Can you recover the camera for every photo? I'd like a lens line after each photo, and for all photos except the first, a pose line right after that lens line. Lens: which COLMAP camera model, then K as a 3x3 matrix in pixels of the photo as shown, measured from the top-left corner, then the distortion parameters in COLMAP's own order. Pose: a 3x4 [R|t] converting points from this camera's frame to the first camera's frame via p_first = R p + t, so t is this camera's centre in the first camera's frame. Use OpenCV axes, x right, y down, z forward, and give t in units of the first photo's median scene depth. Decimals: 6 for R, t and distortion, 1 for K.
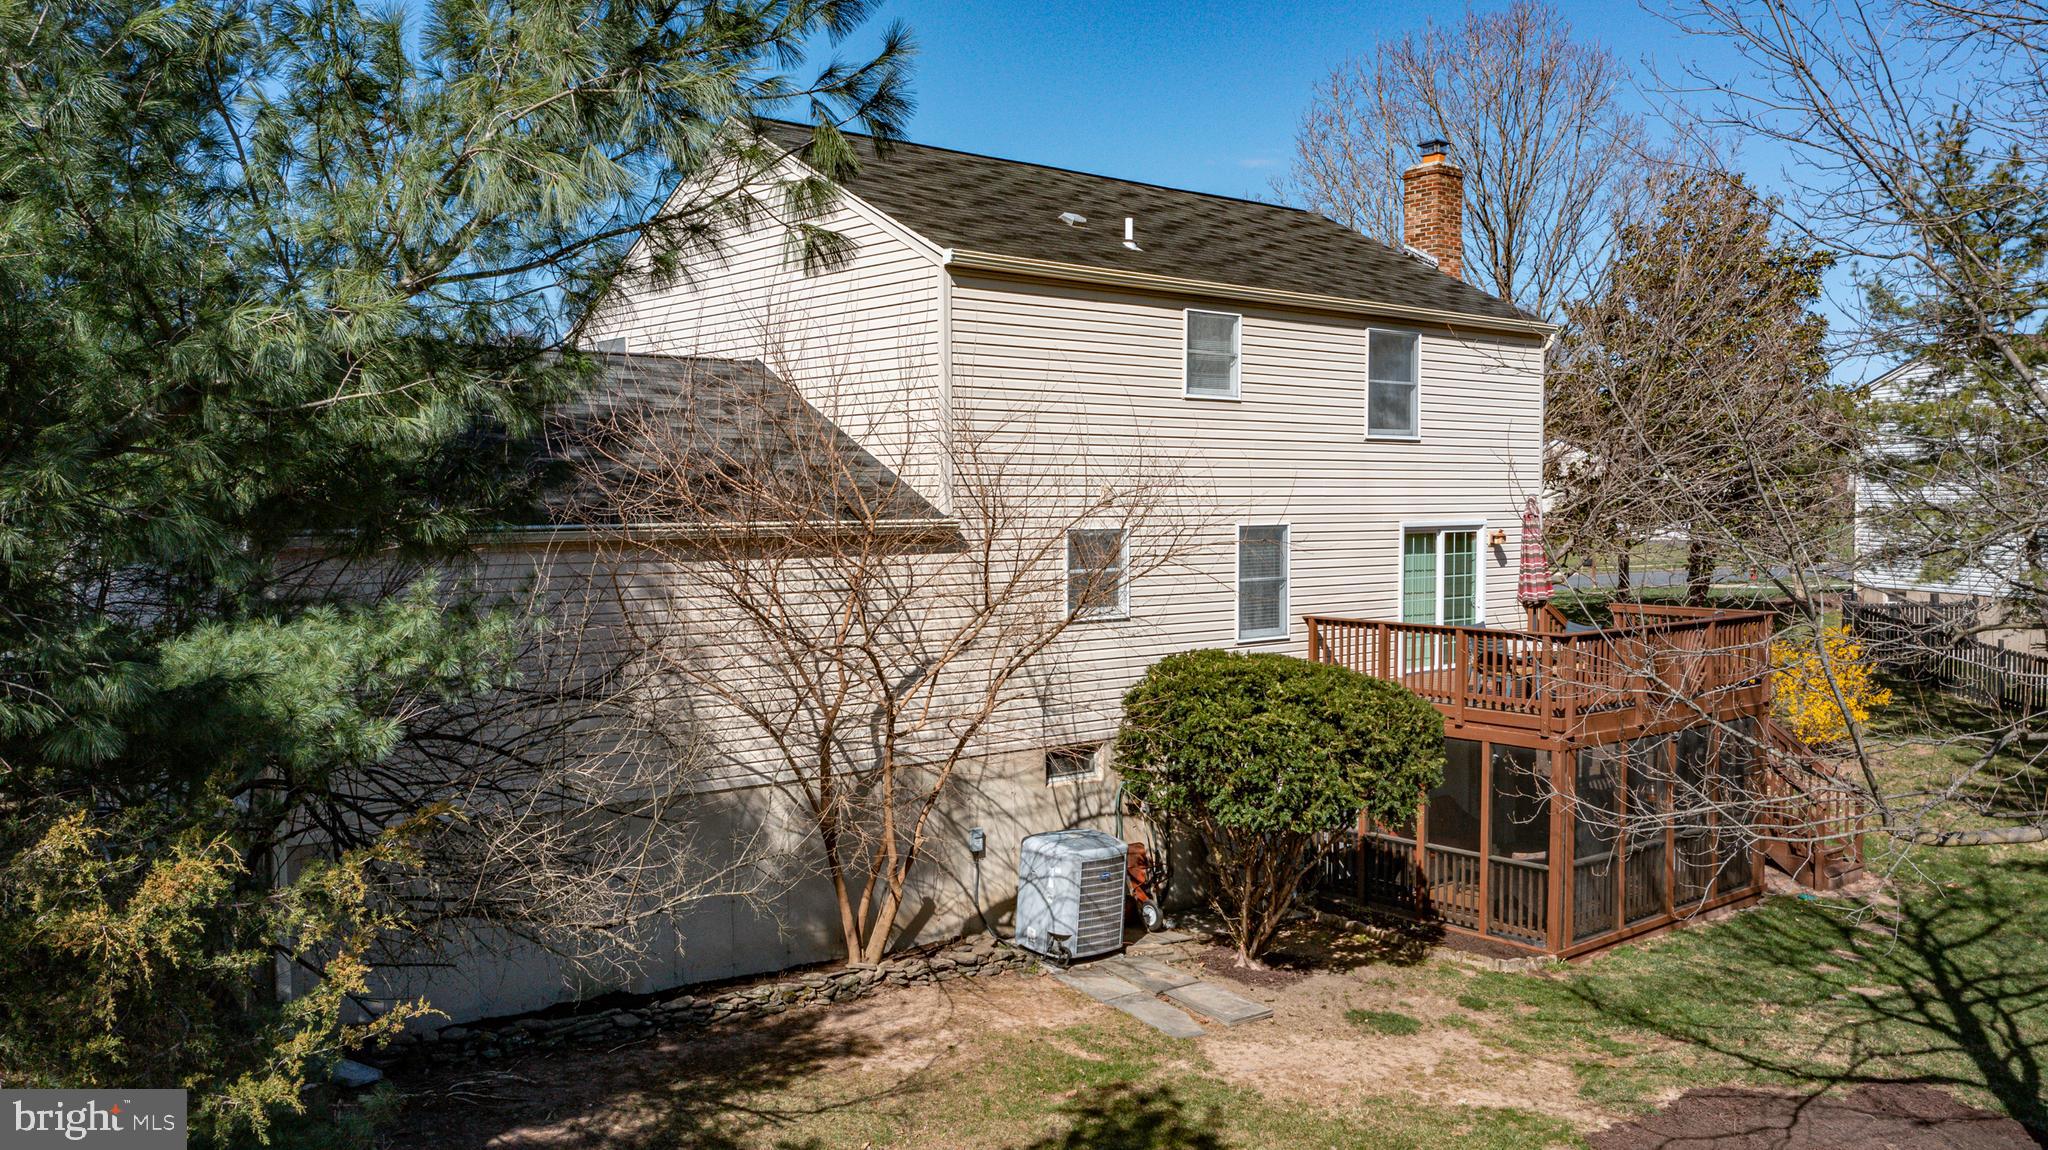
lens RADIAL K [[1633.2, 0, 1024.0], [0, 1633.2, 575.0], [0, 0, 1]] dist [0.001002, -0.002665]
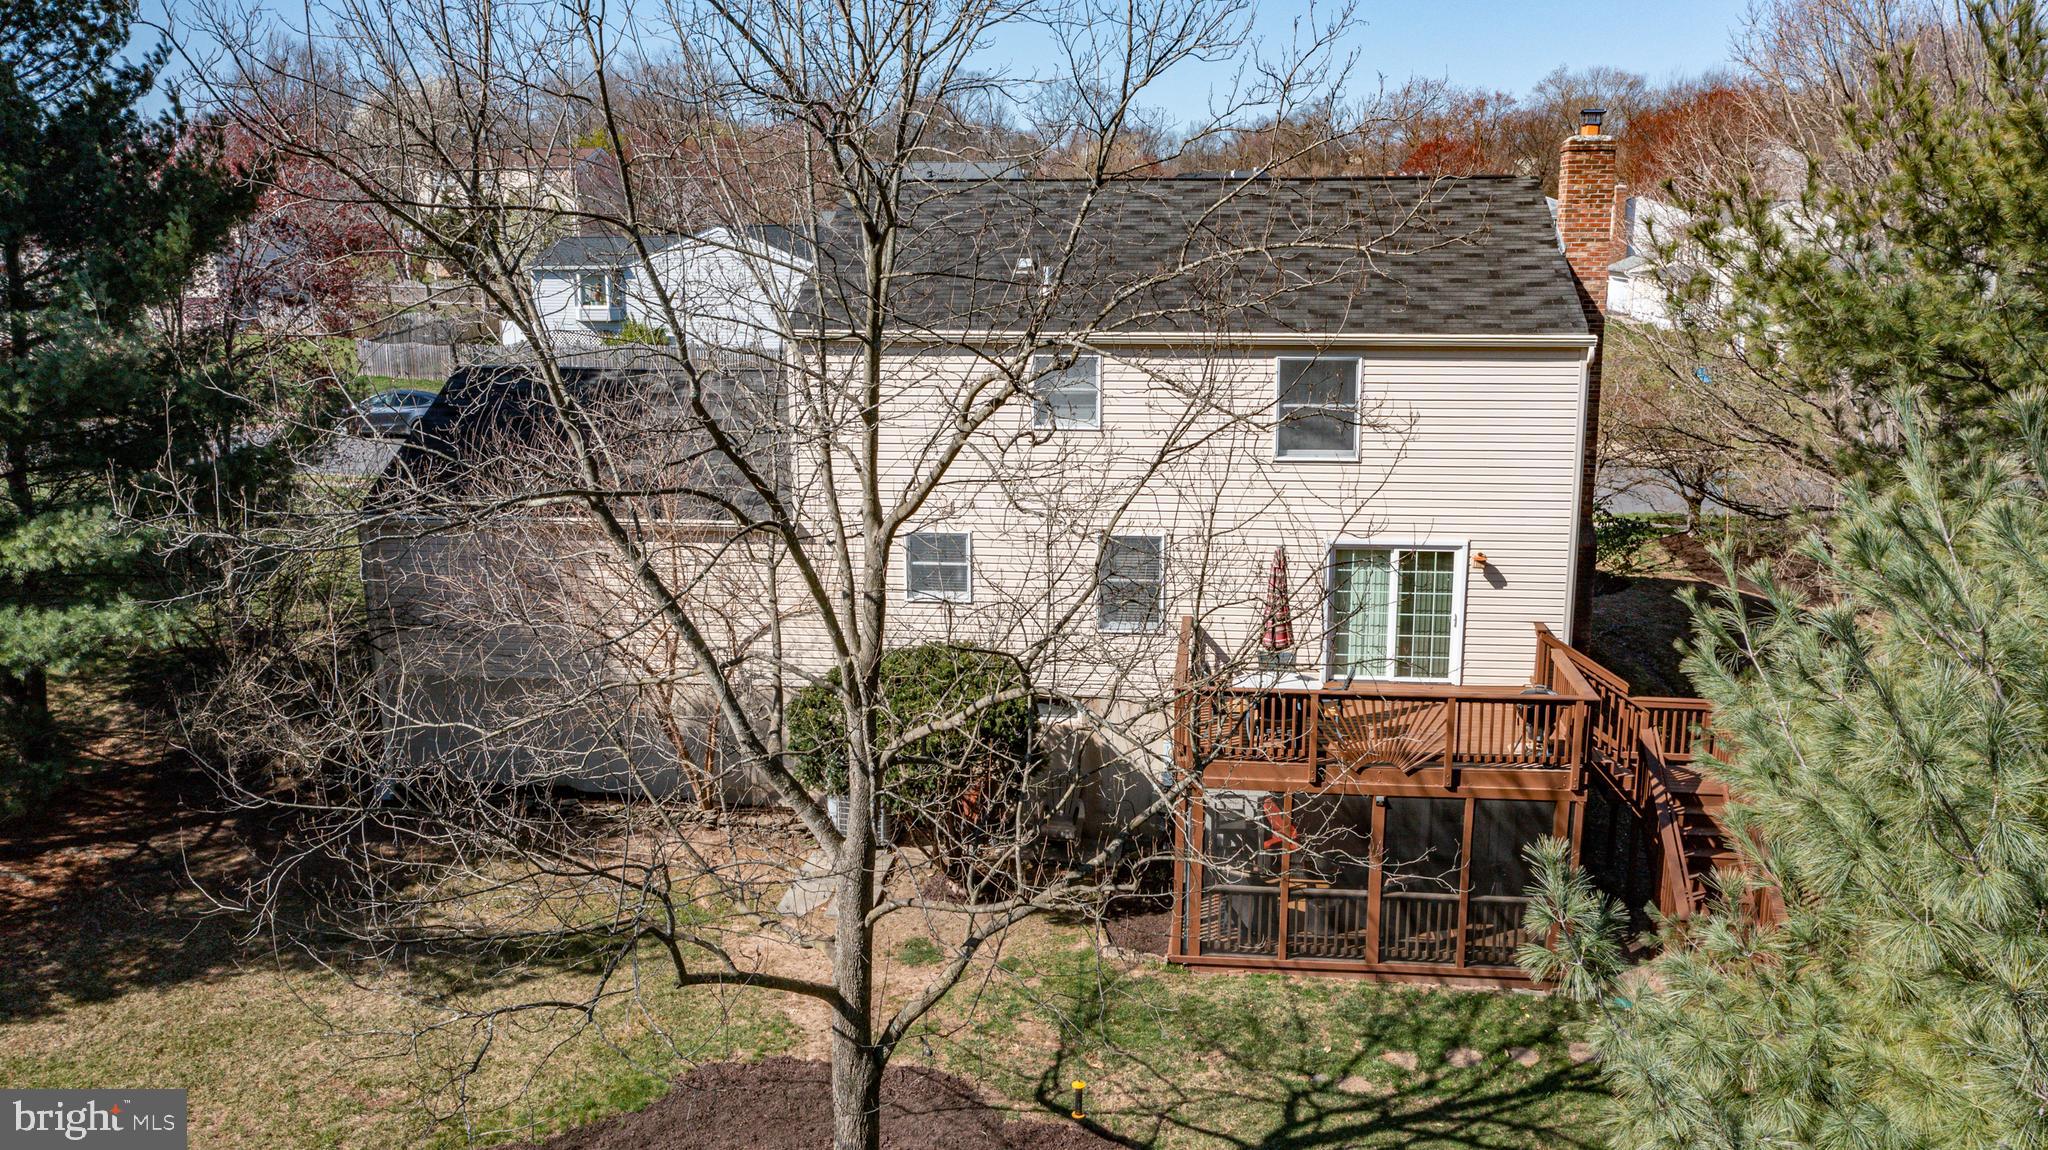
lens RADIAL K [[1633.2, 0, 1024.0], [0, 1633.2, 575.0], [0, 0, 1]] dist [0.001002, -0.002665]
pose [[0.678783, 0.153267, -0.718166, 0.881211], [-0.029396, 0.982864, 0.181972, -0.200670], [0.733750, -0.102408, 0.671657, 0.153962]]
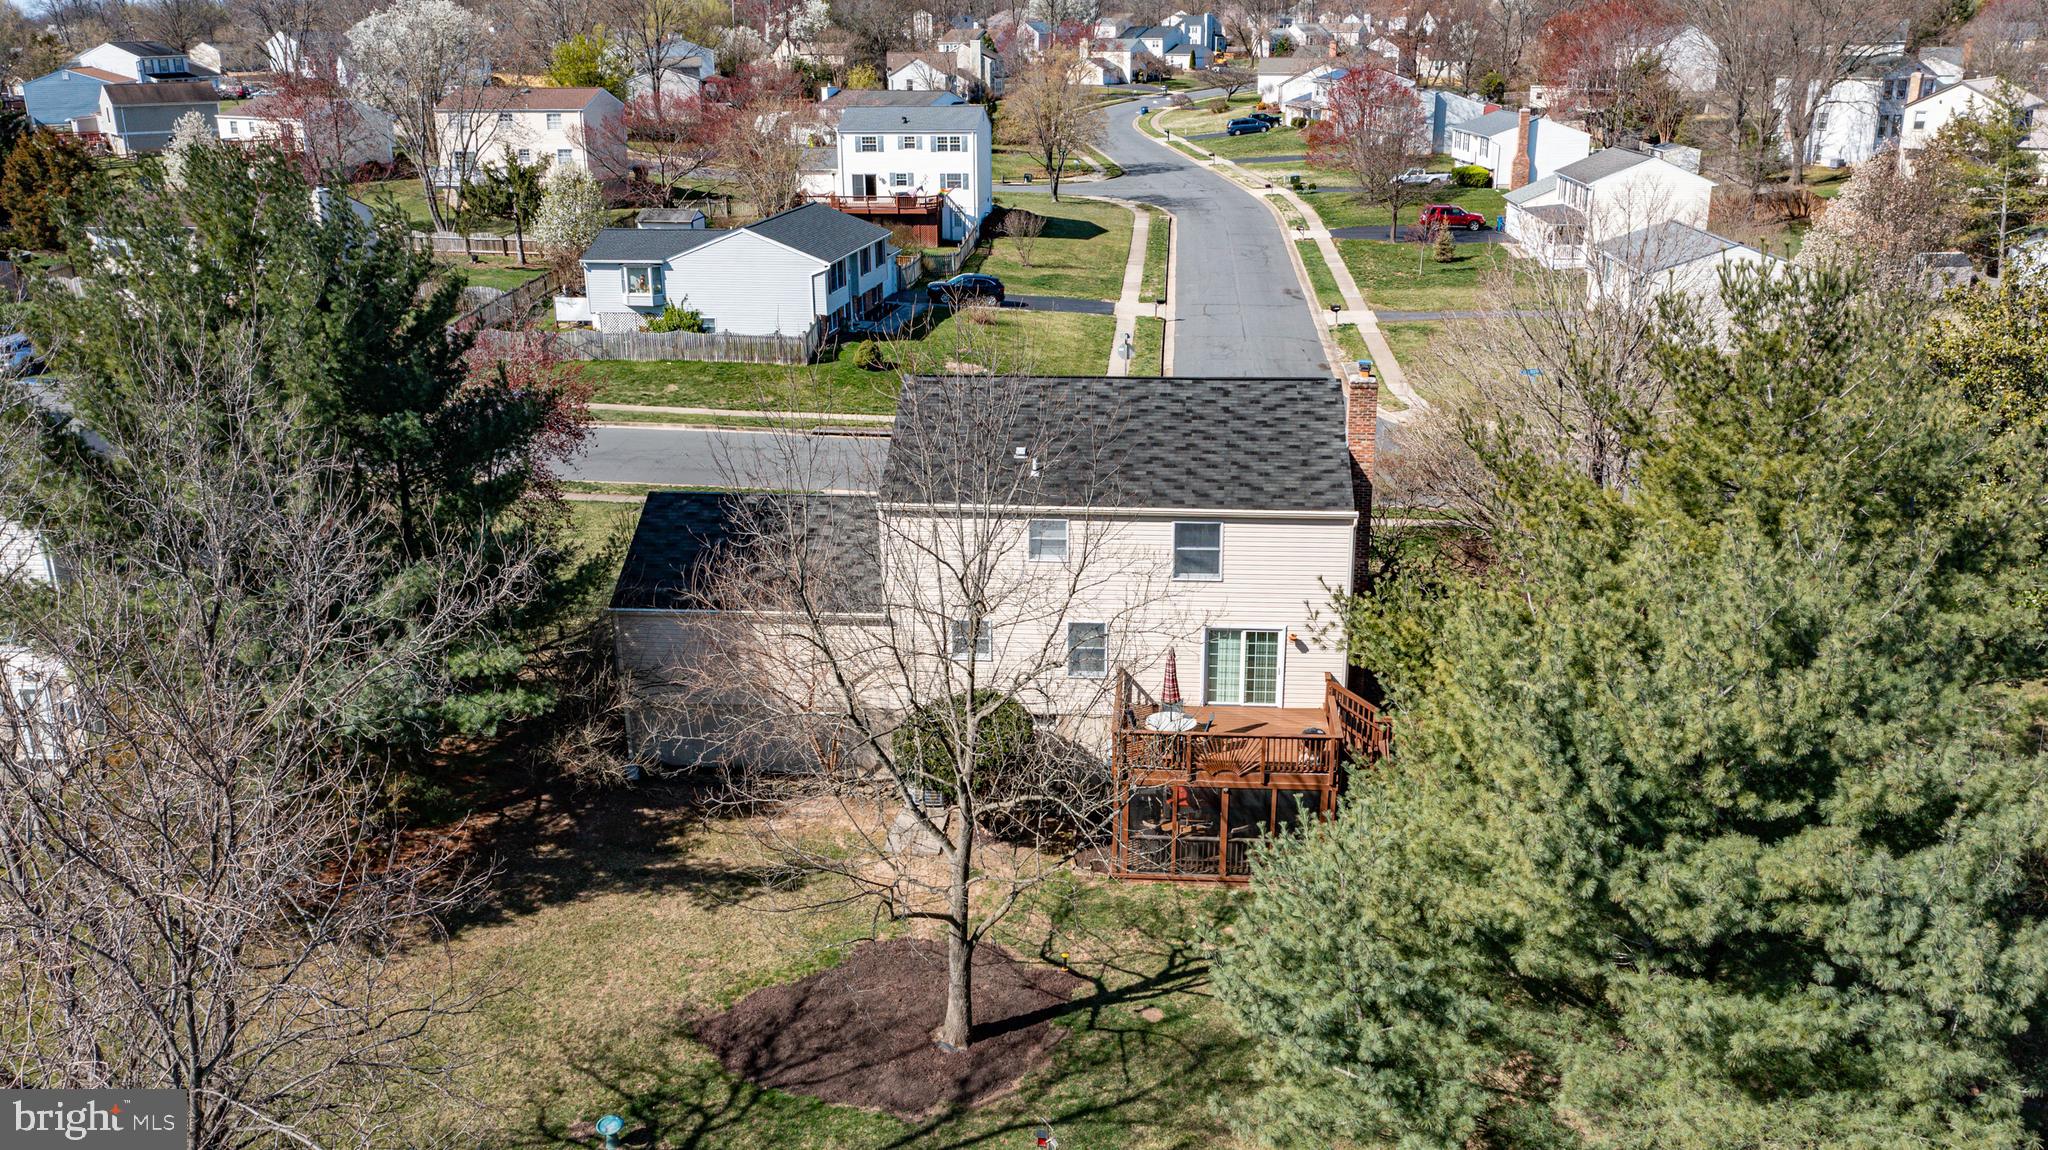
lens RADIAL K [[1633.2, 0, 1024.0], [0, 1633.2, 575.0], [0, 0, 1]] dist [0.001002, -0.002665]
pose [[0.700077, 0.222371, -0.678560, 1.321534], [-0.023555, 0.956949, 0.289300, -0.608698], [0.713678, -0.186549, 0.675176, -0.333632]]
